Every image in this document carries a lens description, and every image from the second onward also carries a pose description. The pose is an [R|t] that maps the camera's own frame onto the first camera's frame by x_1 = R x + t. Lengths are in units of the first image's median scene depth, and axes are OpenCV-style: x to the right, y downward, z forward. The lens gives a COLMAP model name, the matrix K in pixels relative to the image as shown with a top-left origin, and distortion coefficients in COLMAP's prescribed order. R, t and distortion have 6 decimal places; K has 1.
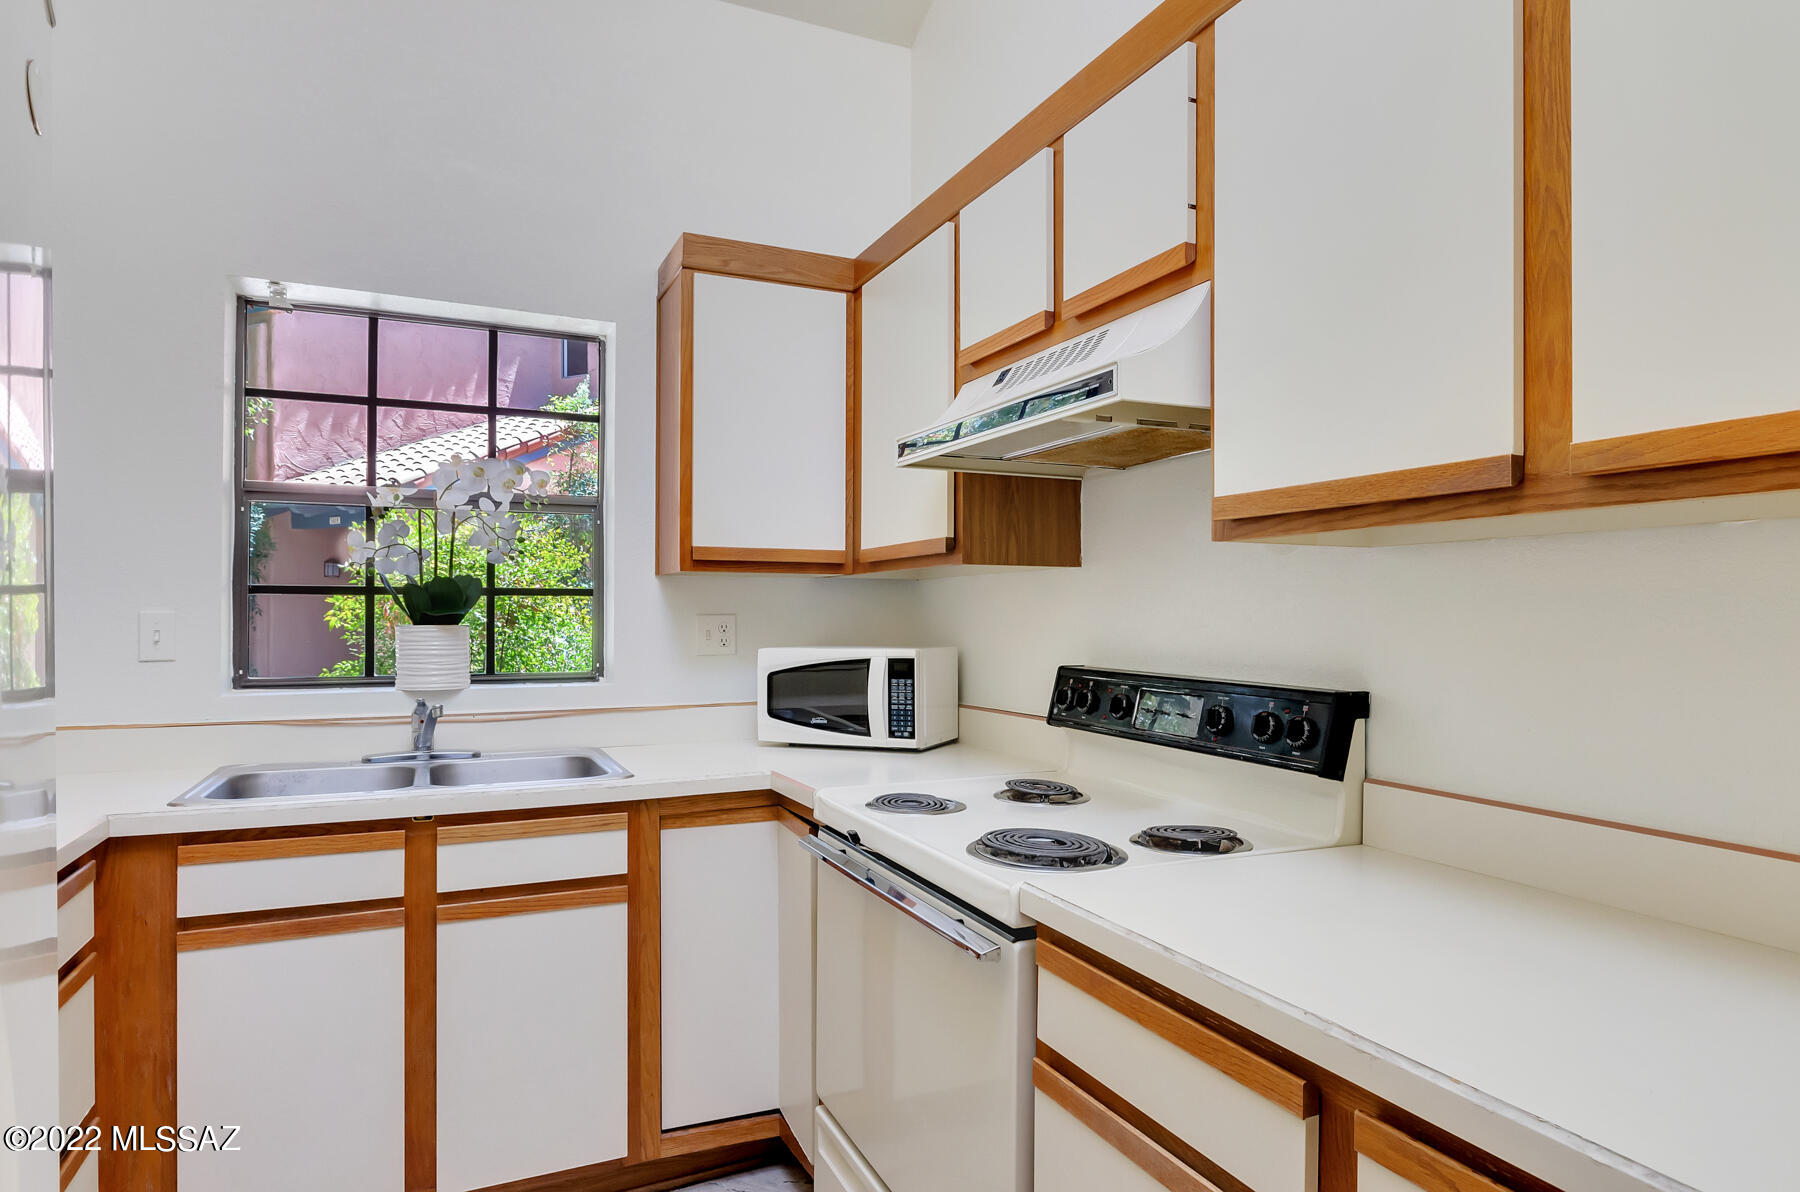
lens RADIAL K [[1002.1, 0, 883.5], [0, 1002.1, 606.4], [0, 0, 1]] dist [0.004293, 0.001172]
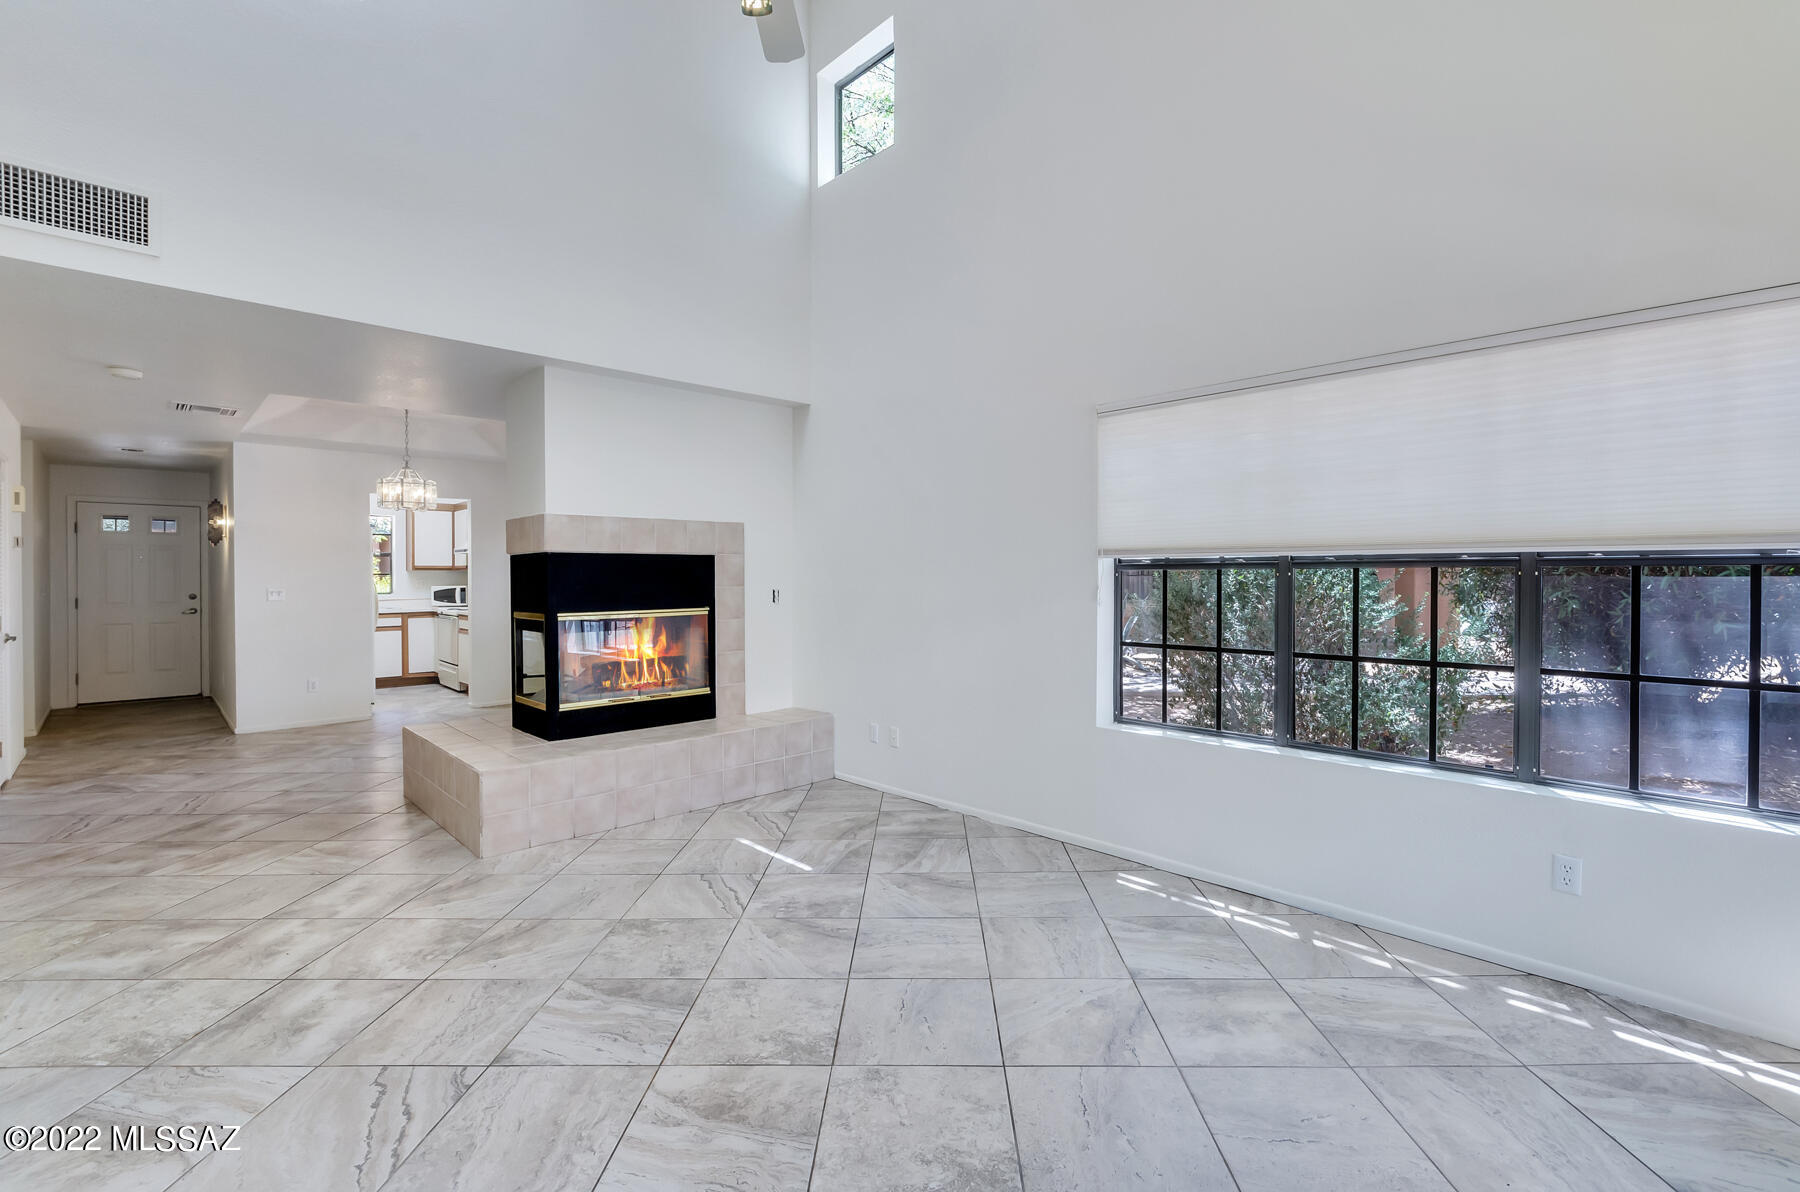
lens RADIAL K [[772.8, 0, 913.3], [0, 772.8, 571.0], [0, 0, 1]] dist [-0.001483, 0.000198]
pose [[0.926675, -0.001487, 0.375861, 0.760961], [0.000515, 0.999996, 0.002687, -0.048838], [-0.375863, -0.002296, 0.926672, -4.009844]]
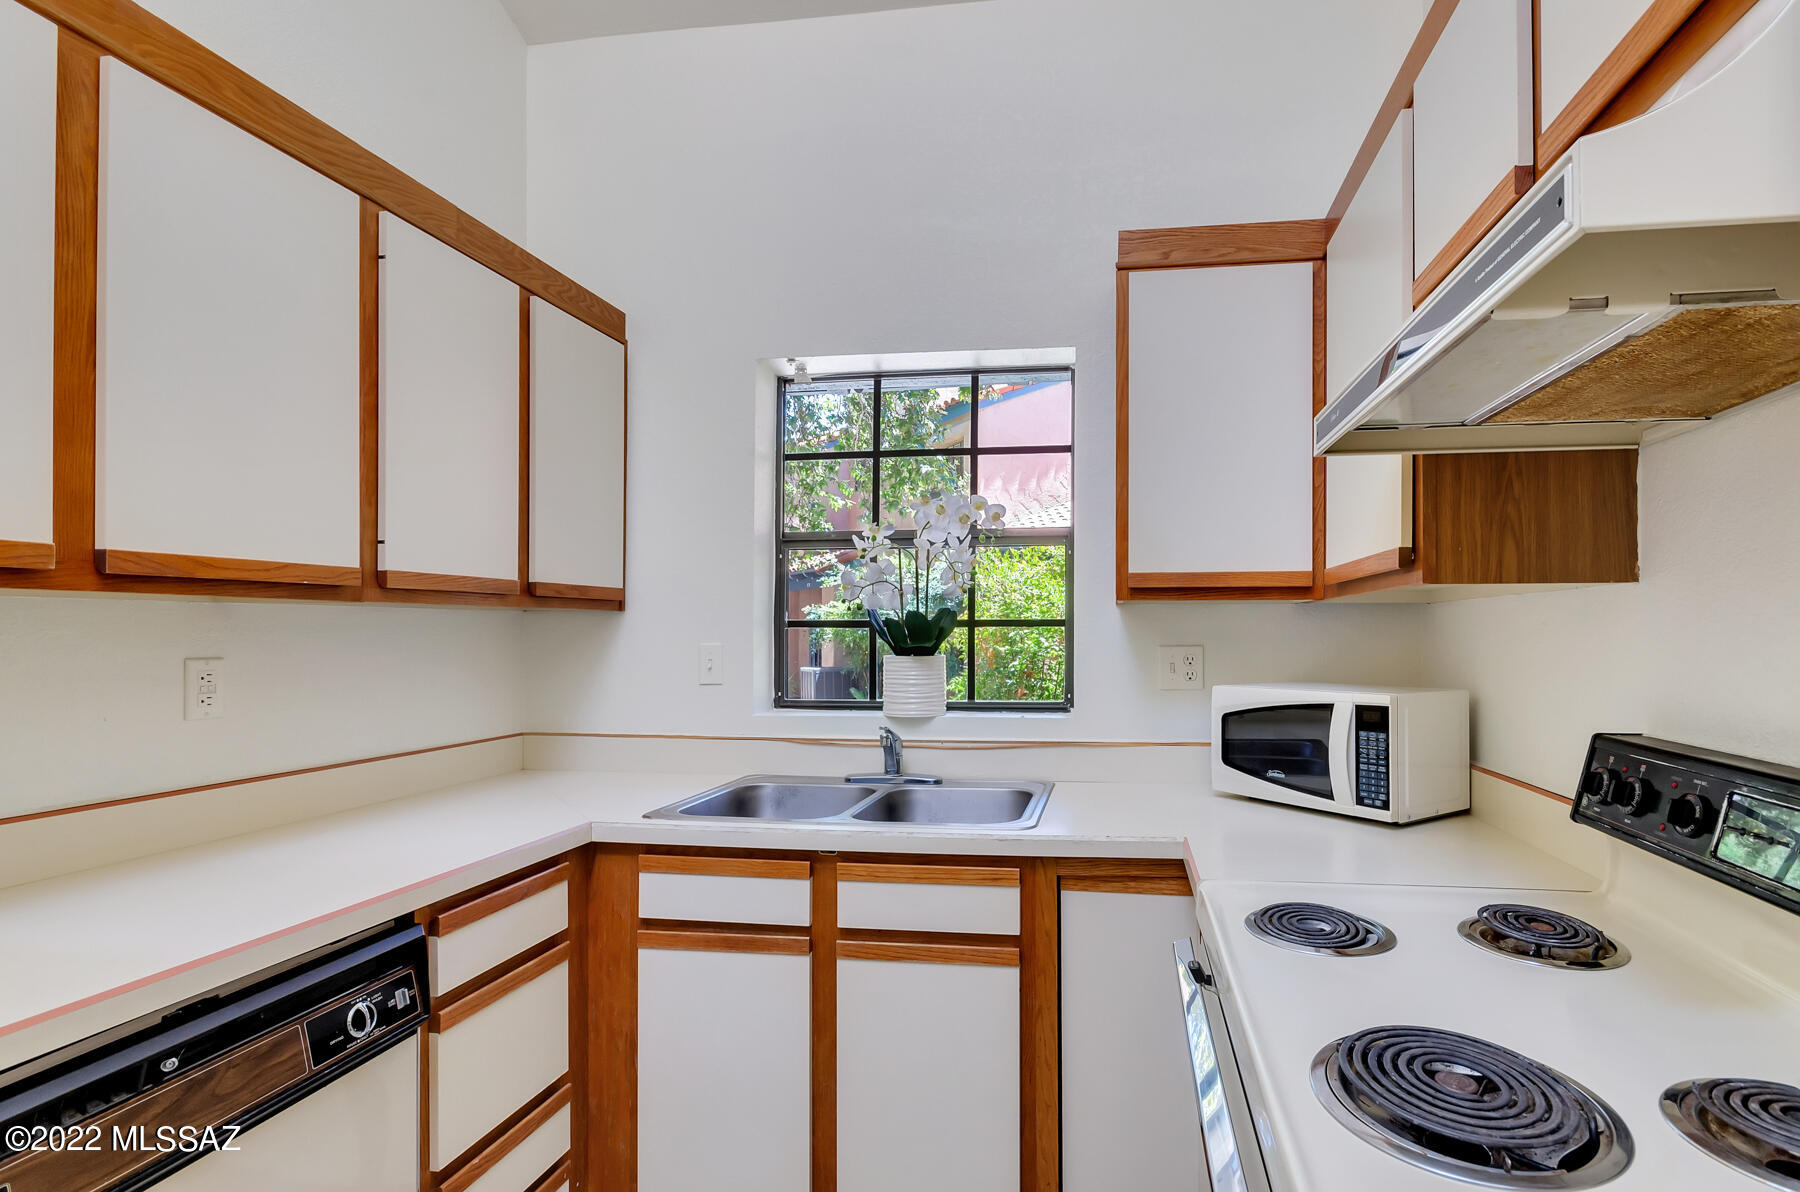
lens RADIAL K [[854.8, 0, 1015.3], [0, 854.8, 631.2], [0, 0, 1]] dist [-0.001055, 0.000774]
pose [[0.863730, -0.004267, -0.503937, 0.130845], [0.007170, 0.999967, 0.003822, -0.012686], [0.503904, -0.006915, 0.863732, 0.322687]]
